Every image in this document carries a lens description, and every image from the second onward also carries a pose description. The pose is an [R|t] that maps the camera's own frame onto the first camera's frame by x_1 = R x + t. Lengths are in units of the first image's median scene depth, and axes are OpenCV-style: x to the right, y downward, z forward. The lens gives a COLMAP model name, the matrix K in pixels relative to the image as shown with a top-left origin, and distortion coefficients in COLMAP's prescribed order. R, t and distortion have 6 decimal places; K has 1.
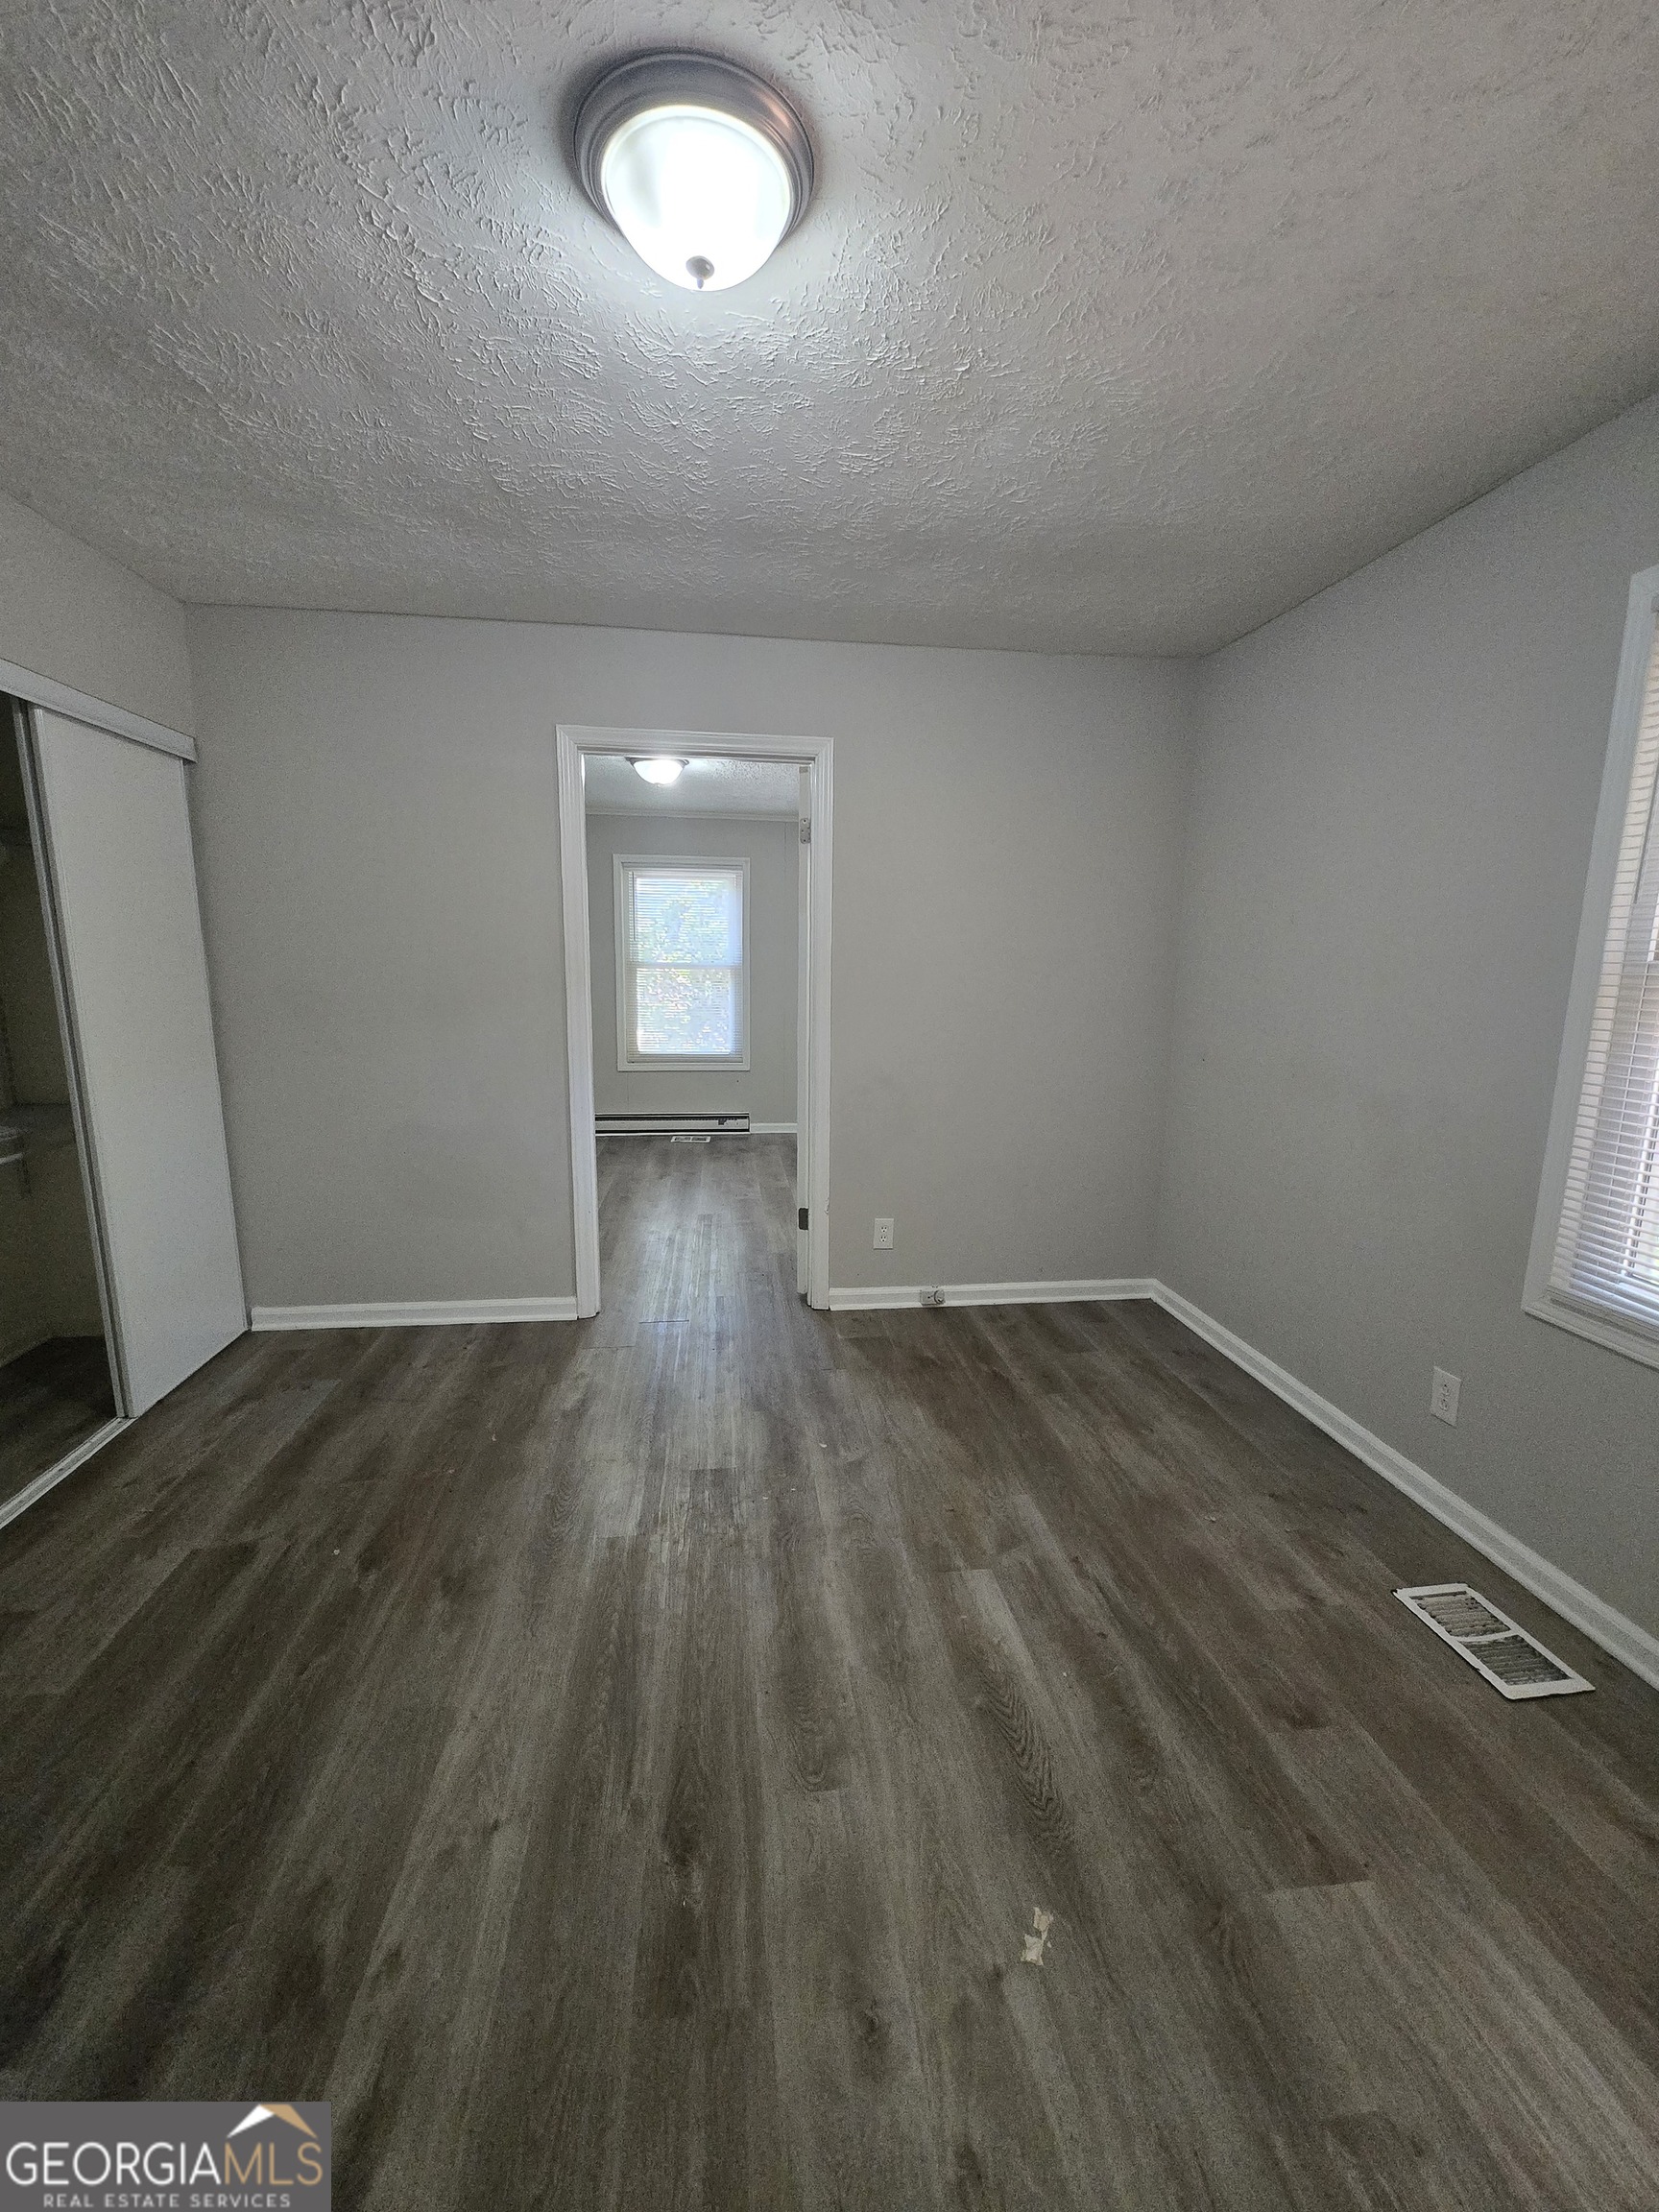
lens RADIAL K [[861.7, 0, 826.3], [0, 861.7, 1110.1], [0, 0, 1]] dist [0.000159, -0.001949]
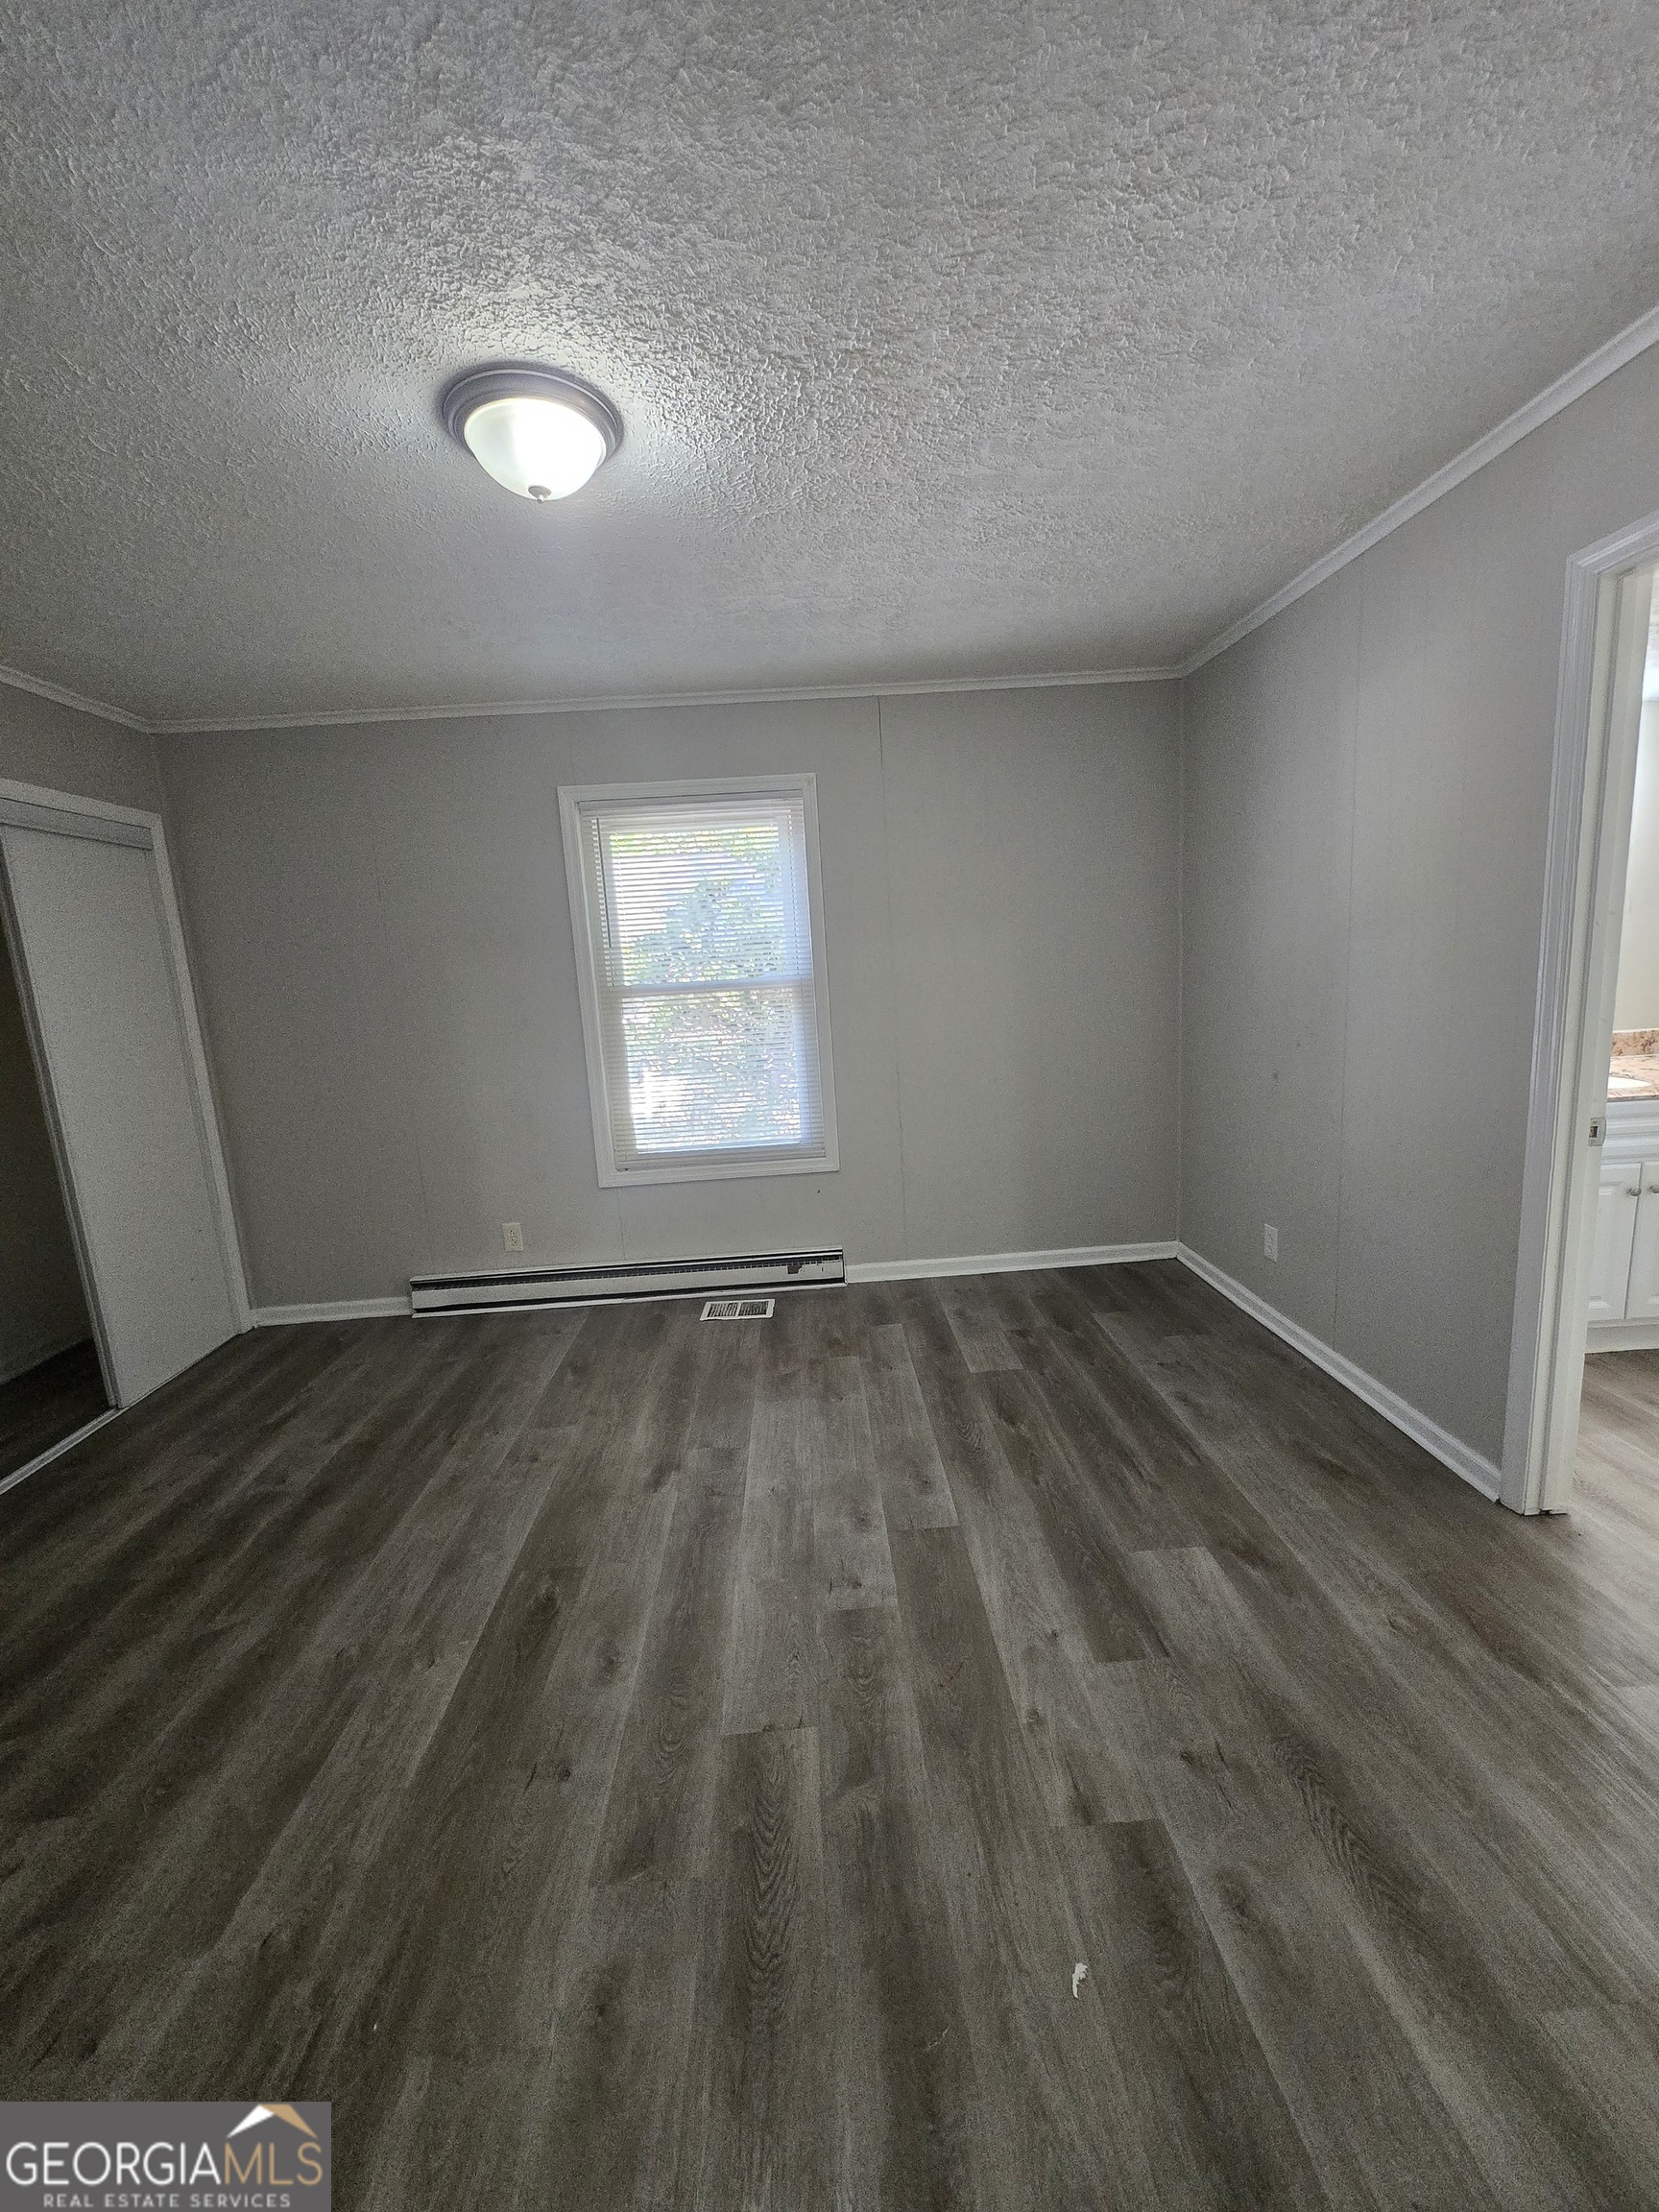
lens RADIAL K [[861.7, 0, 826.3], [0, 861.7, 1110.1], [0, 0, 1]] dist [0.000159, -0.001949]
pose [[0.993343, -0.059448, -0.098667, -0.097098], [0.059256, 0.998231, -0.004874, -0.192385], [0.098783, -0.001006, 0.995109, 1.078806]]
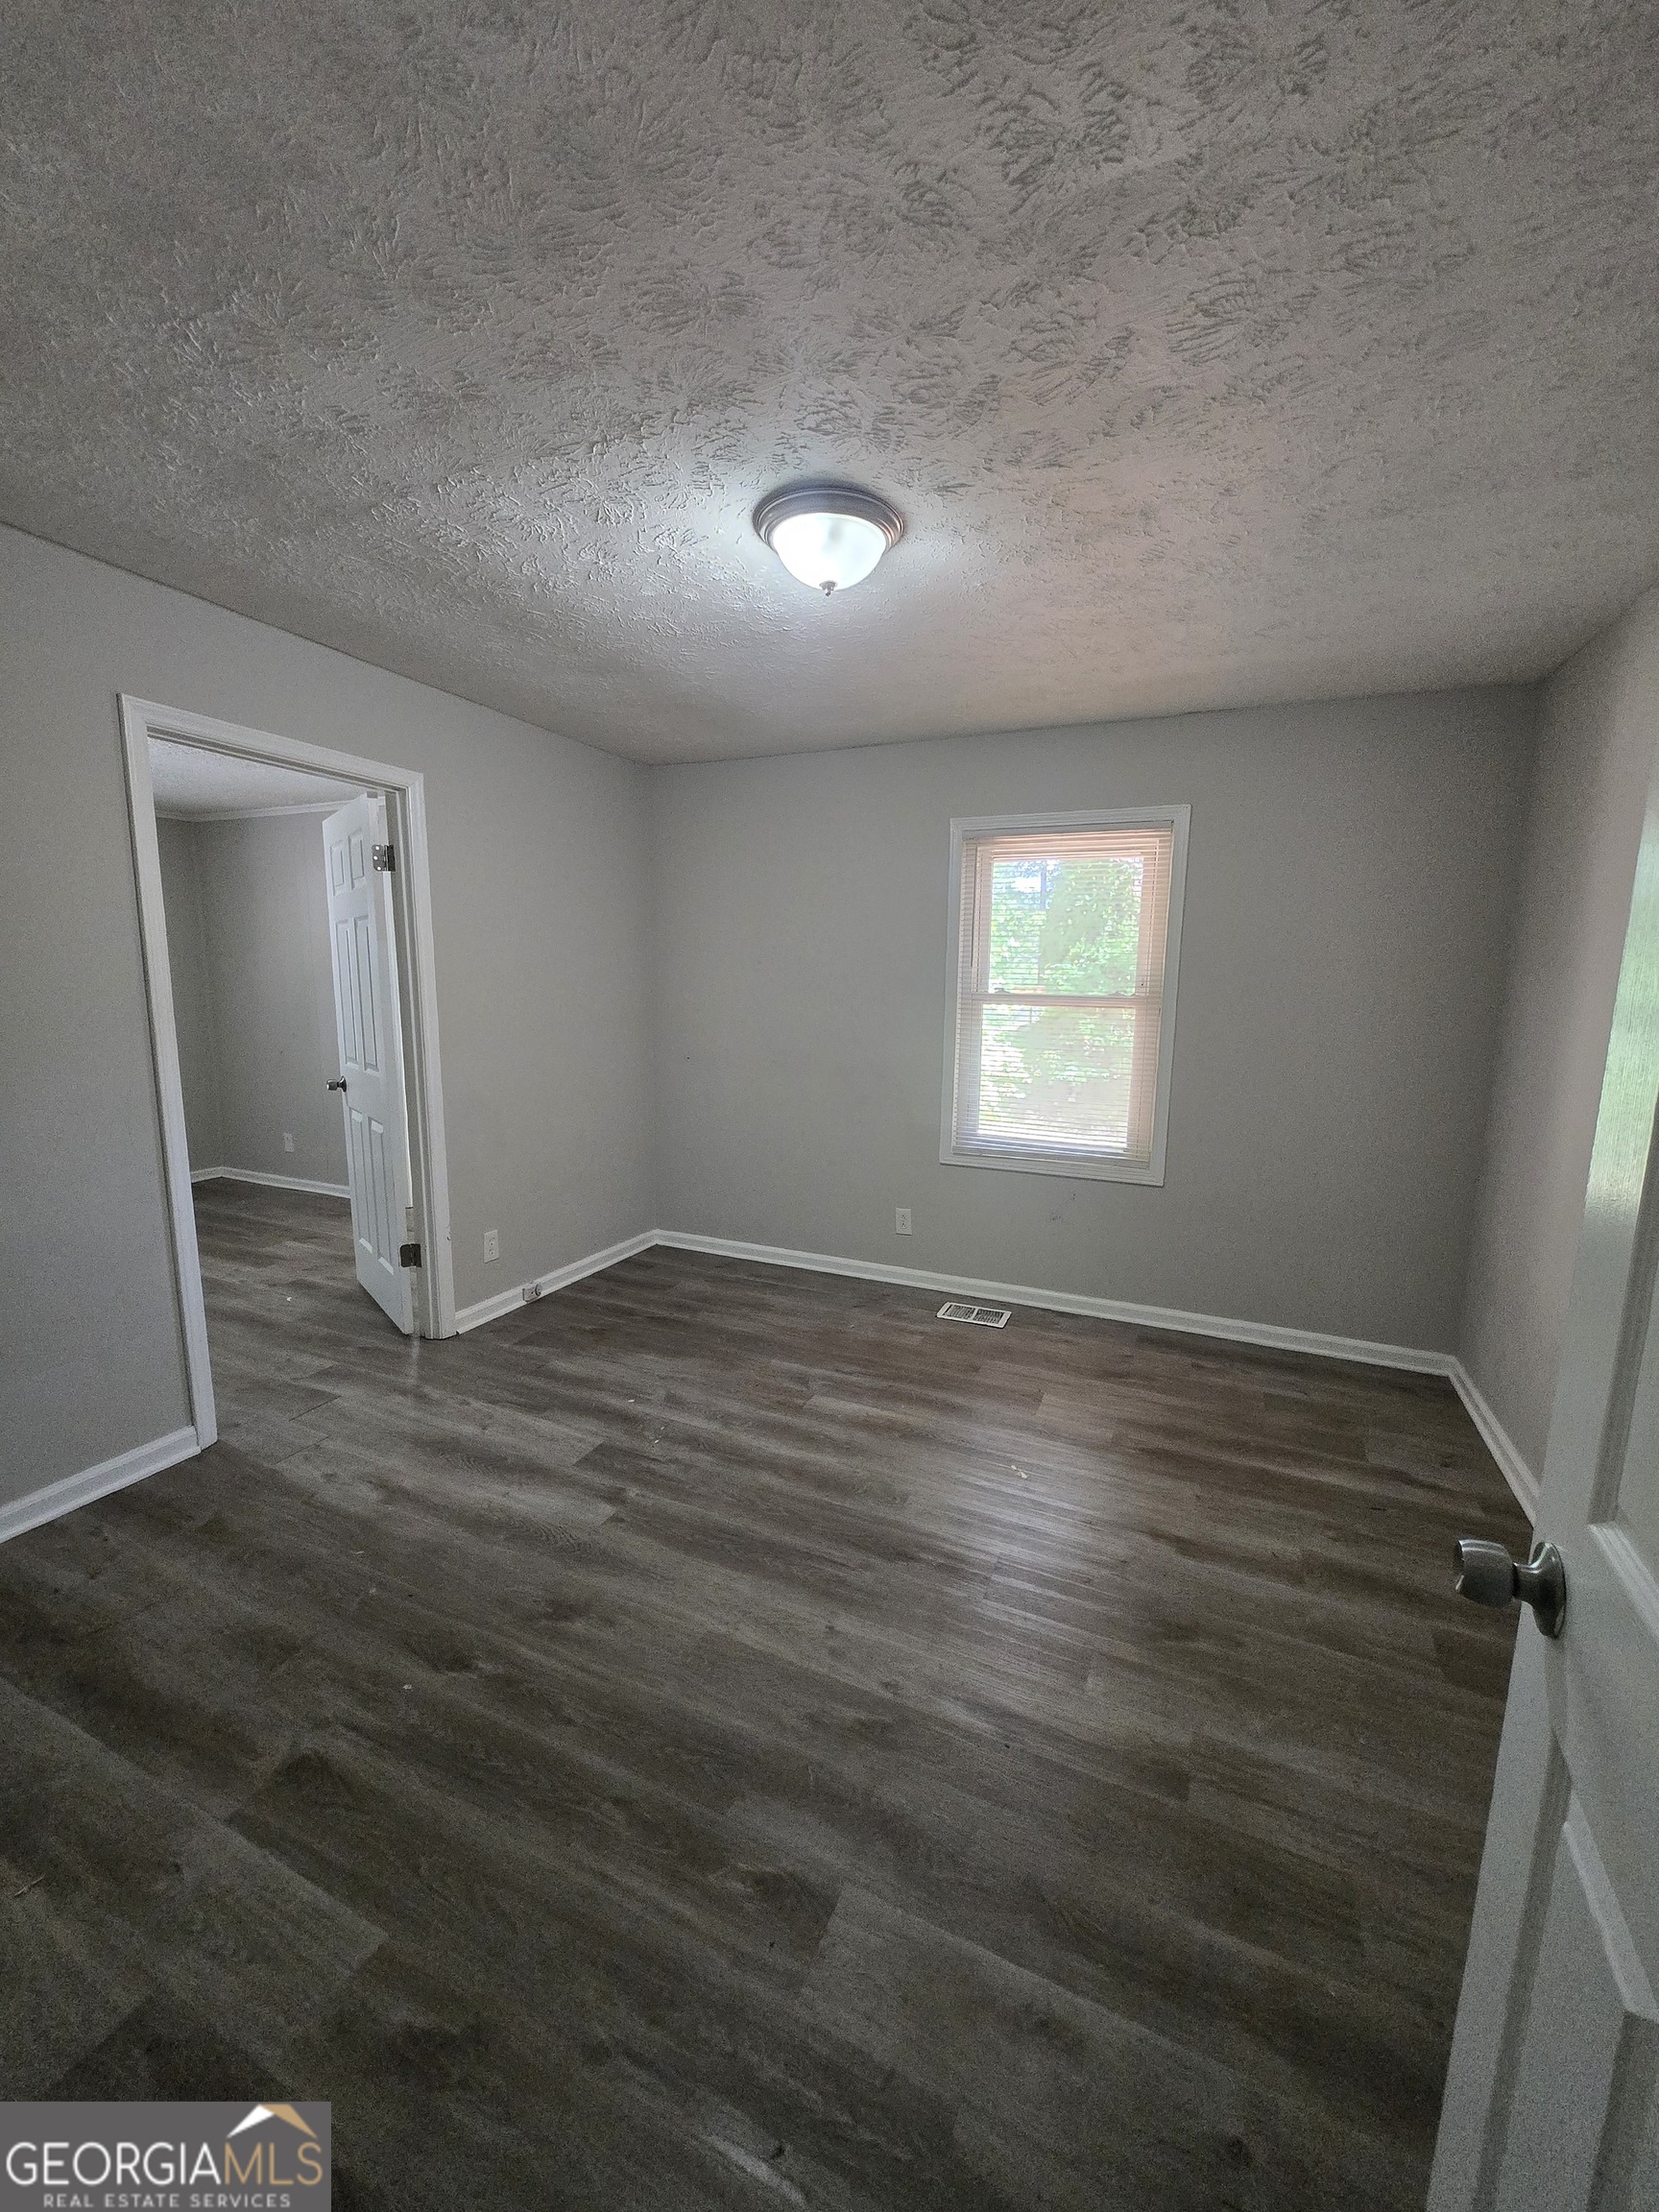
lens RADIAL K [[862.5, 0, 826.4], [0, 862.5, 1107.2], [0, 0, 1]] dist [-0.000271, -0.000100]
pose [[0.523094, -0.129614, 0.842362, -0.678784], [0.137076, 0.988296, 0.066947, -0.046086], [-0.841180, 0.080448, 0.534738, 0.085277]]
